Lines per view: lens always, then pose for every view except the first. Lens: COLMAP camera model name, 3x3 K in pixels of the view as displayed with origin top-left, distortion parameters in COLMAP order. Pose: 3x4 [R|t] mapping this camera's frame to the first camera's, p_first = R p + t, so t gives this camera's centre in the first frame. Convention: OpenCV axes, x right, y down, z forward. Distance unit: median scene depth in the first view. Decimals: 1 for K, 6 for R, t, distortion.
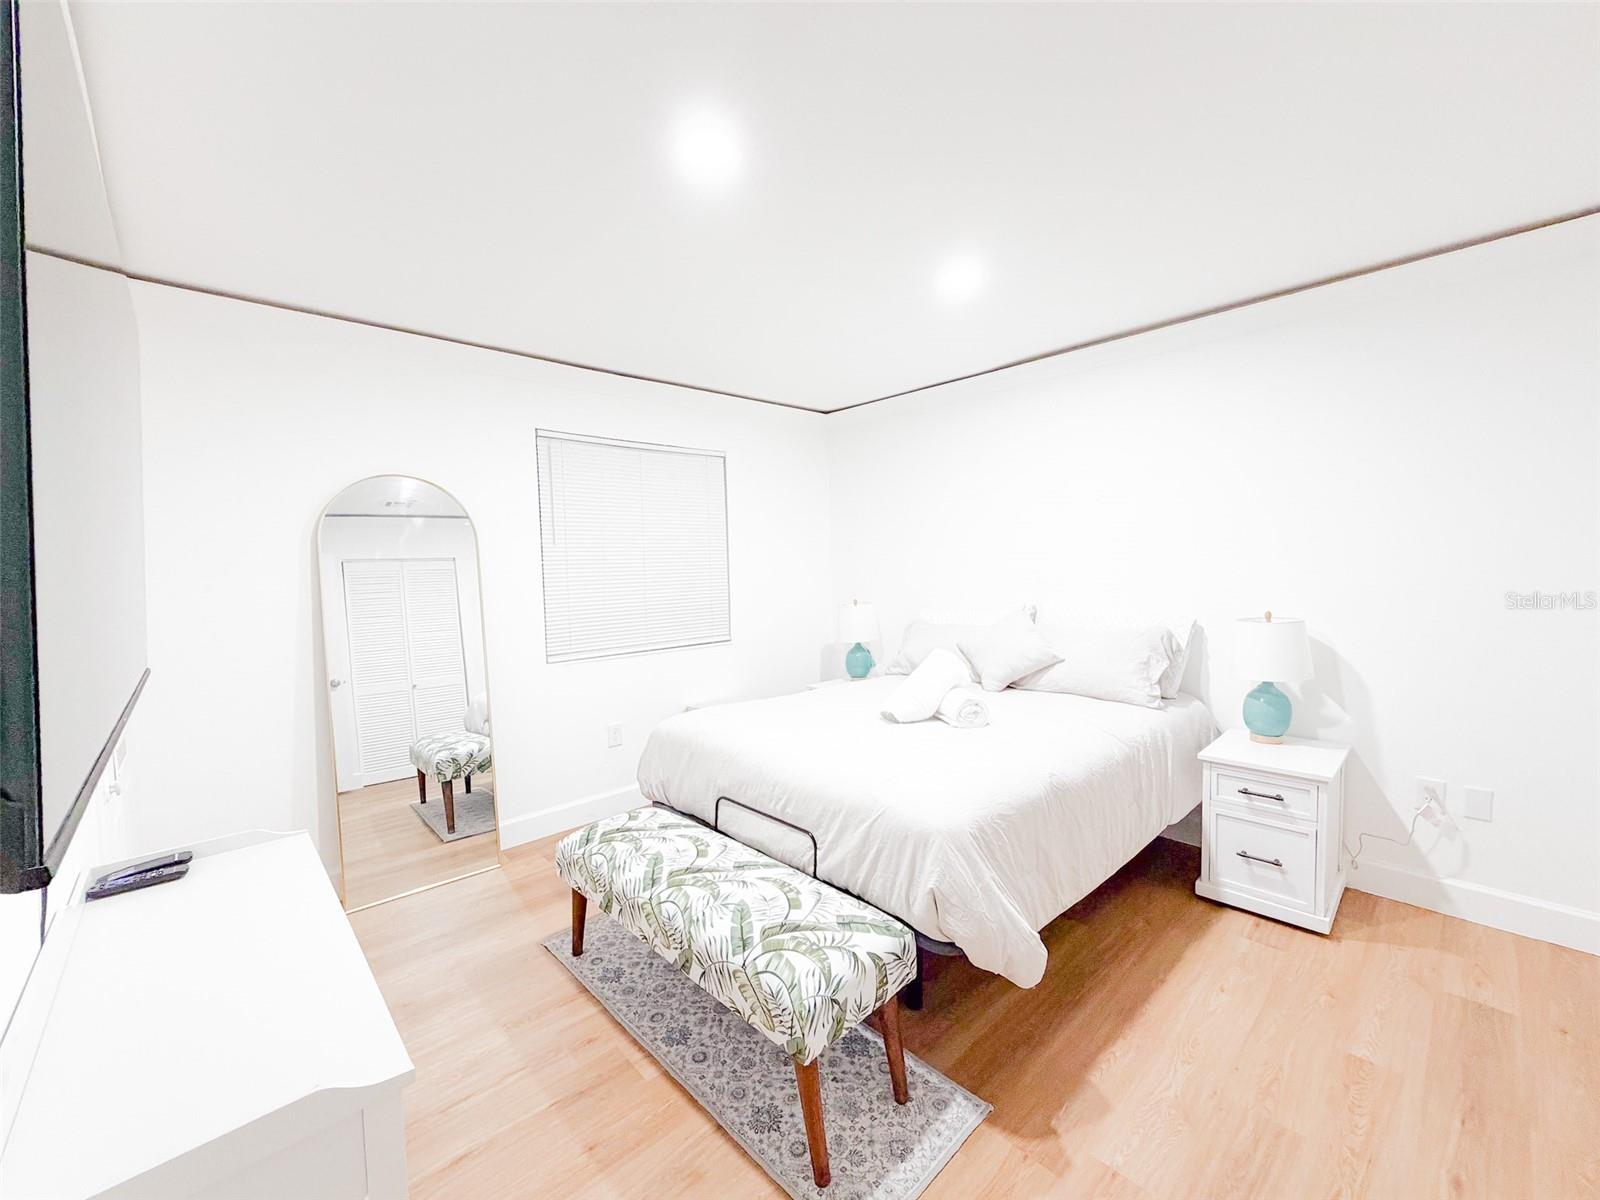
lens RADIAL K [[637.7, 0, 793.8], [0, 637.7, 599.6], [0, 0, 1]] dist [0.000026, 0.000334]
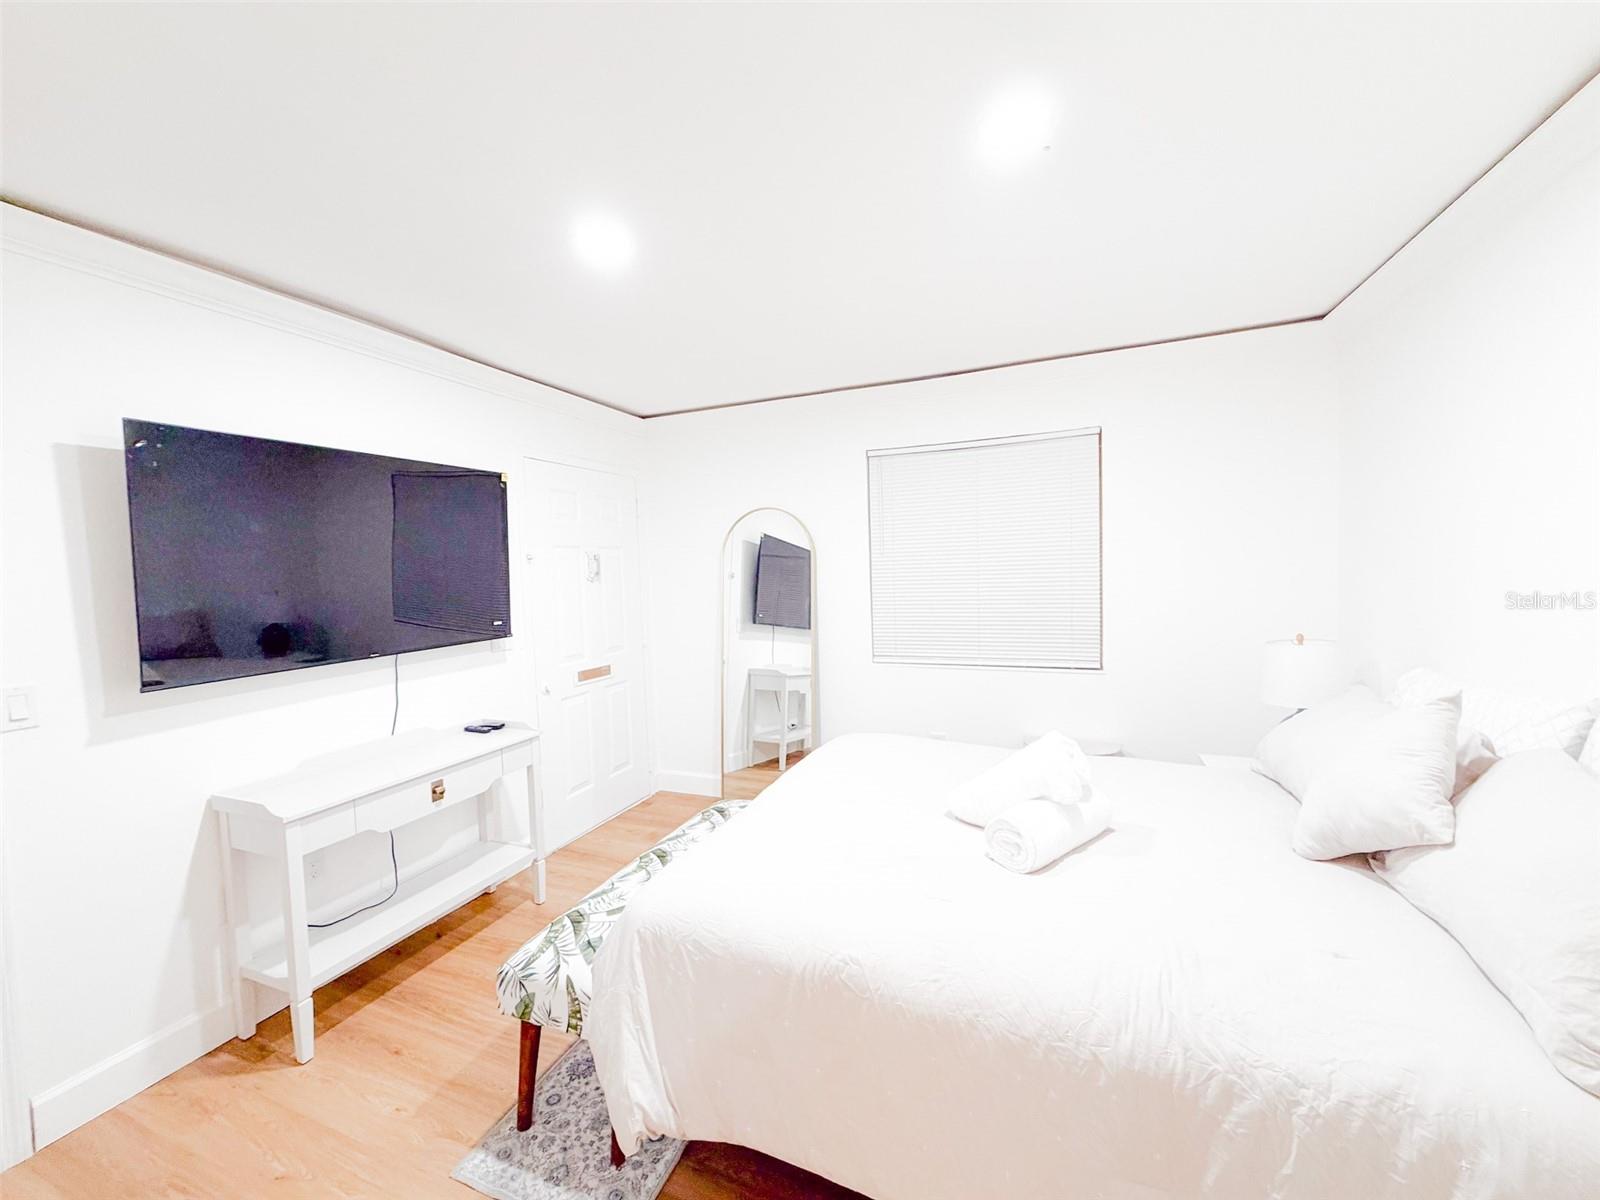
lens RADIAL K [[637.7, 0, 796.1], [0, 637.7, 598.6], [0, 0, 1]] dist [0.000026, 0.000334]
pose [[0.416555, 0.057633, -0.907282, 0.961754], [-0.029594, 0.998319, 0.049829, -0.106926], [0.908629, 0.006094, 0.417560, 0.723997]]
